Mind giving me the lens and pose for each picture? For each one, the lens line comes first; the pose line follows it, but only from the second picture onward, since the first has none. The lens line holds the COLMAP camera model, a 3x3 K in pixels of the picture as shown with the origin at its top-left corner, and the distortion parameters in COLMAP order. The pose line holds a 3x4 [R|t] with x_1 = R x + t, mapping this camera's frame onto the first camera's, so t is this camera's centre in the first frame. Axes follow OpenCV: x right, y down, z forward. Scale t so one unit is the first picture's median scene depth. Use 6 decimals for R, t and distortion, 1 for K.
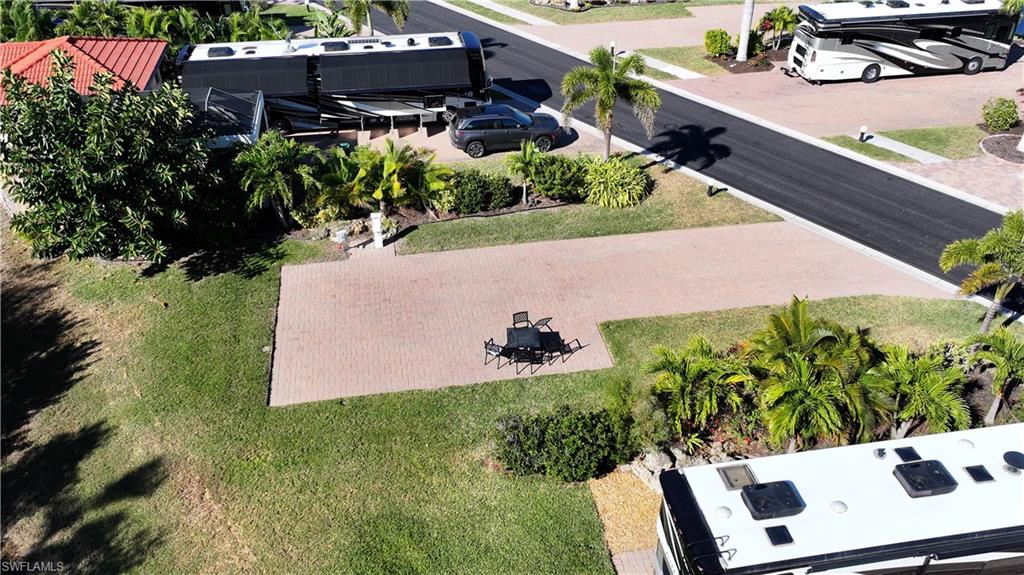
lens RADIAL K [[848.5, 0, 512.0], [0, 848.5, 287.5], [0, 0, 1]] dist [-0.003245, -0.002504]
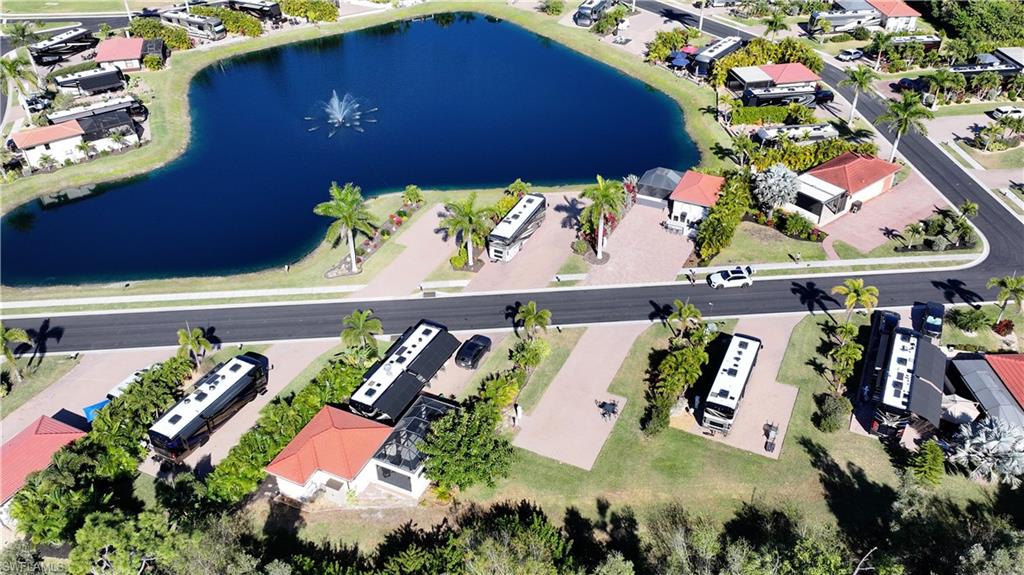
lens RADIAL K [[817.6, 0, 512.0], [0, 817.6, 287.5], [0, 0, 1]] dist [-0.000697, -0.003866]
pose [[0.584581, -0.472355, 0.659656, -1.924061], [0.465604, 0.861154, 0.204026, -1.075622], [-0.664438, 0.187868, 0.723345, -0.998105]]
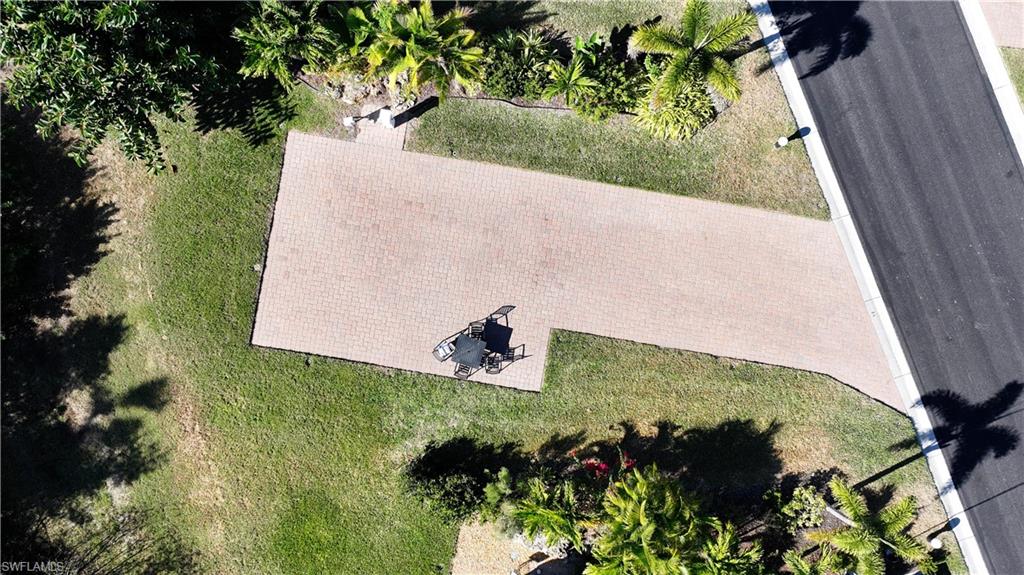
lens RADIAL K [[817.6, 0, 512.0], [0, 817.6, 287.5], [0, 0, 1]] dist [-0.000697, -0.003866]
pose [[0.942525, 0.333979, -0.010250, 0.048317], [-0.185335, 0.548069, 0.815642, -0.856115], [0.278025, -0.766863, 0.578466, 0.444388]]
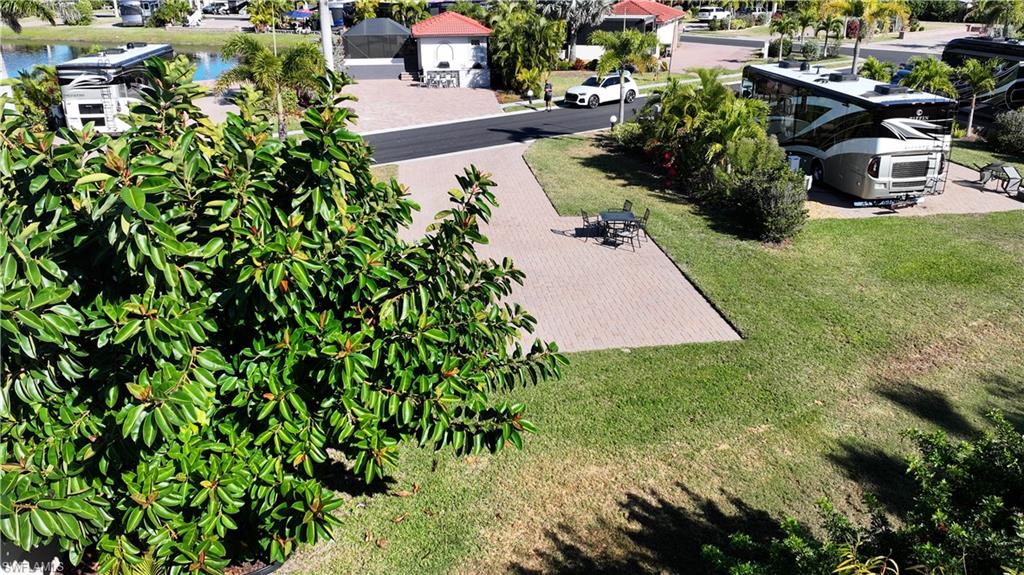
lens RADIAL K [[817.6, 0, 512.0], [0, 817.6, 287.5], [0, 0, 1]] dist [-0.000697, -0.003866]
pose [[0.053765, -0.353920, 0.933729, -0.887944], [0.556991, 0.786726, 0.266128, -0.190799], [-0.828777, 0.505770, 0.239428, 0.887693]]
